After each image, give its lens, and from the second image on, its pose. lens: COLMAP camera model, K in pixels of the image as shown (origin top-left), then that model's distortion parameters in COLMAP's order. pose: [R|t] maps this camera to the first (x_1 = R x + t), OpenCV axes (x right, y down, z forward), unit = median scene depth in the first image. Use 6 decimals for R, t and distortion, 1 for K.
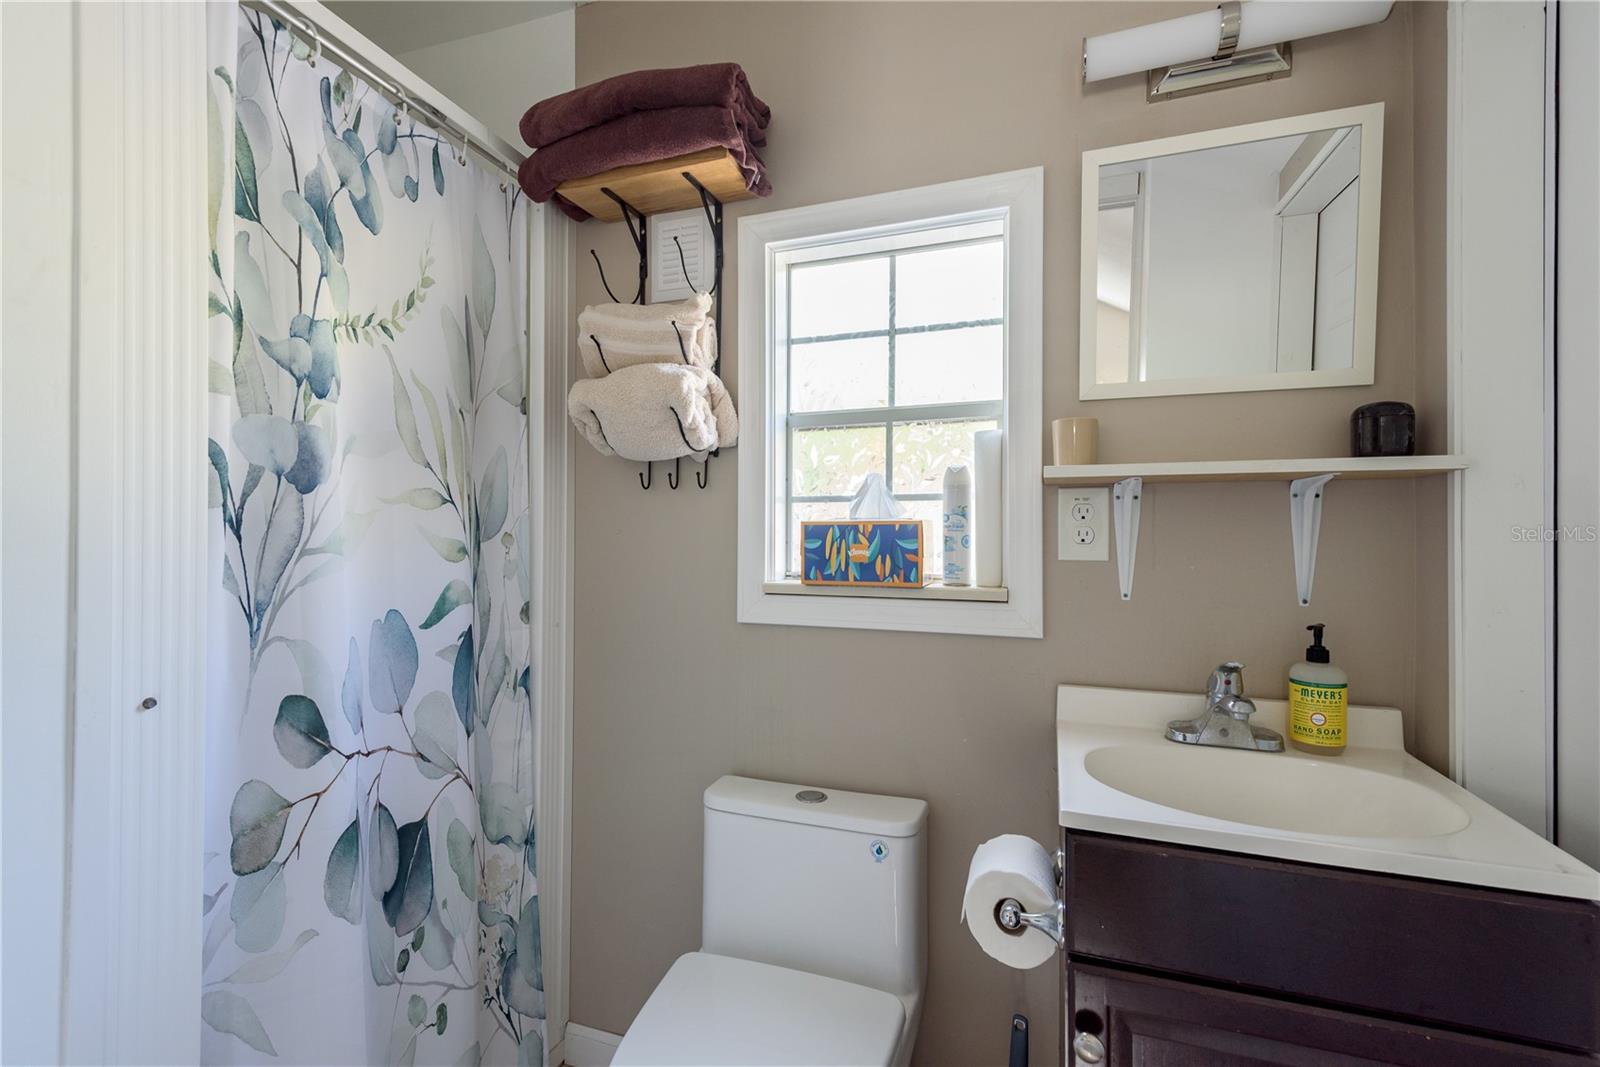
lens RADIAL K [[704.6, 0, 793.1], [0, 704.6, 558.0], [0, 0, 1]] dist [0.000550, -0.000057]
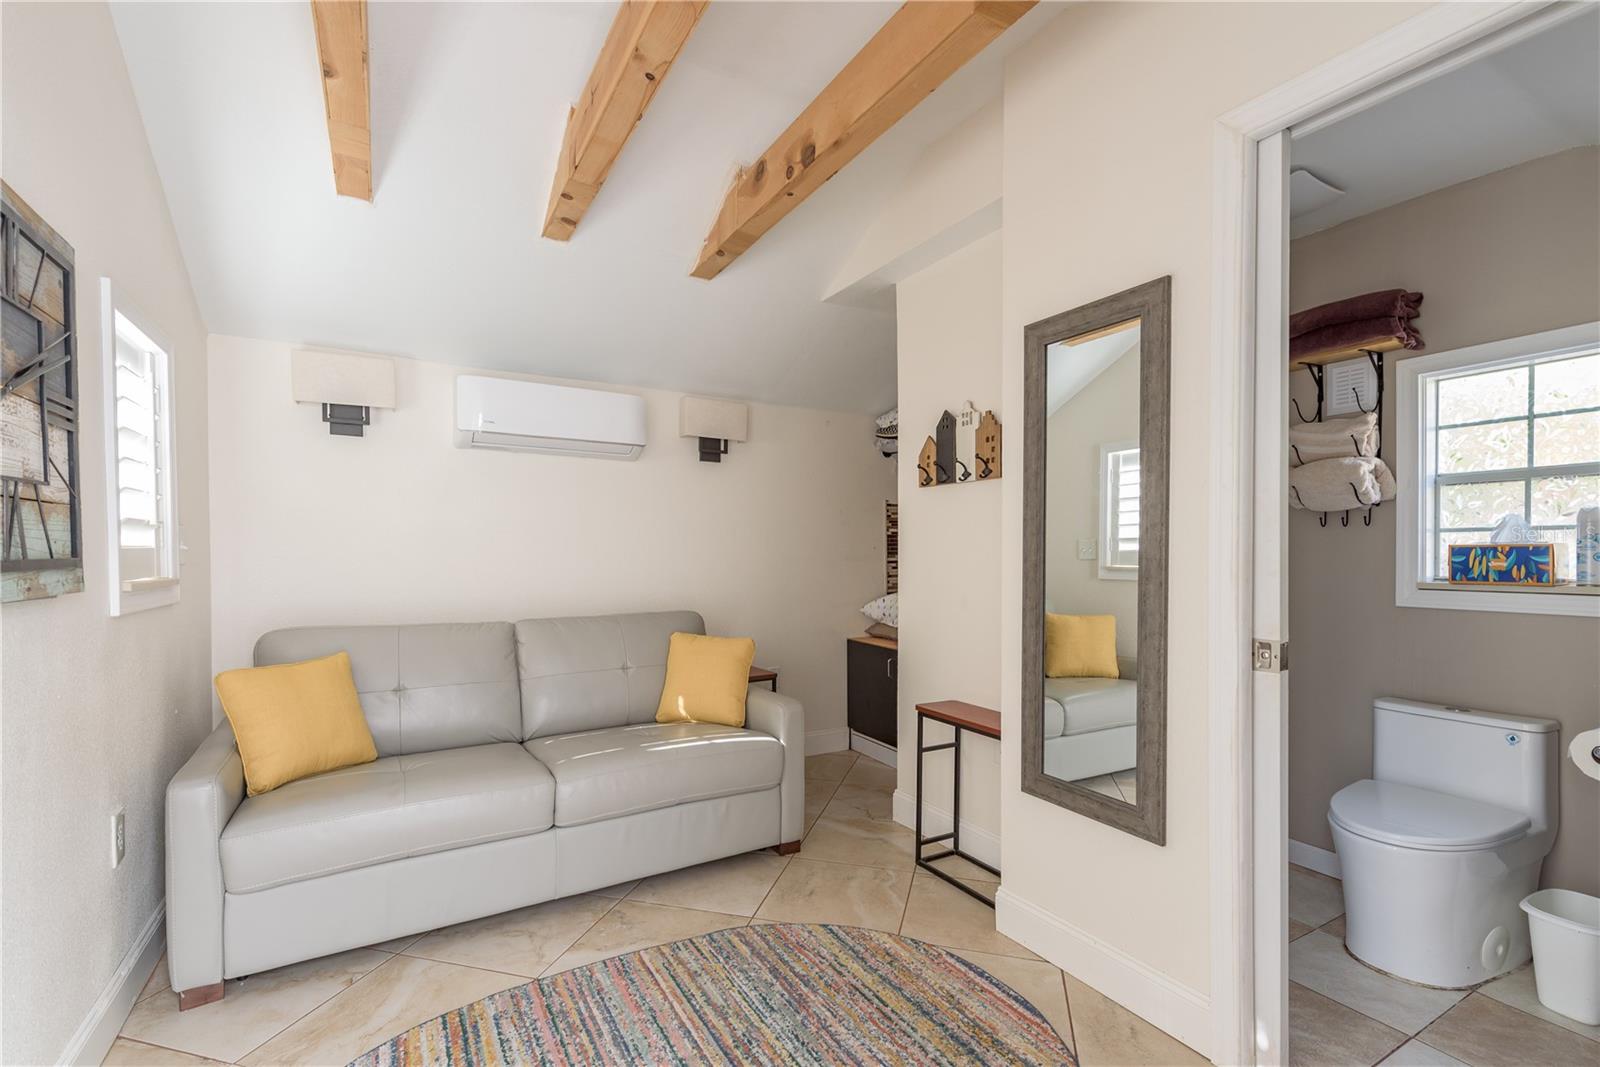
lens RADIAL K [[704.6, 0, 793.1], [0, 704.6, 558.0], [0, 0, 1]] dist [0.000550, -0.000057]
pose [[0.750575, 0.000398, -0.660785, -0.048215], [-0.012253, 0.999836, -0.013316, 0.018793], [0.660672, 0.018091, 0.750457, -1.204877]]
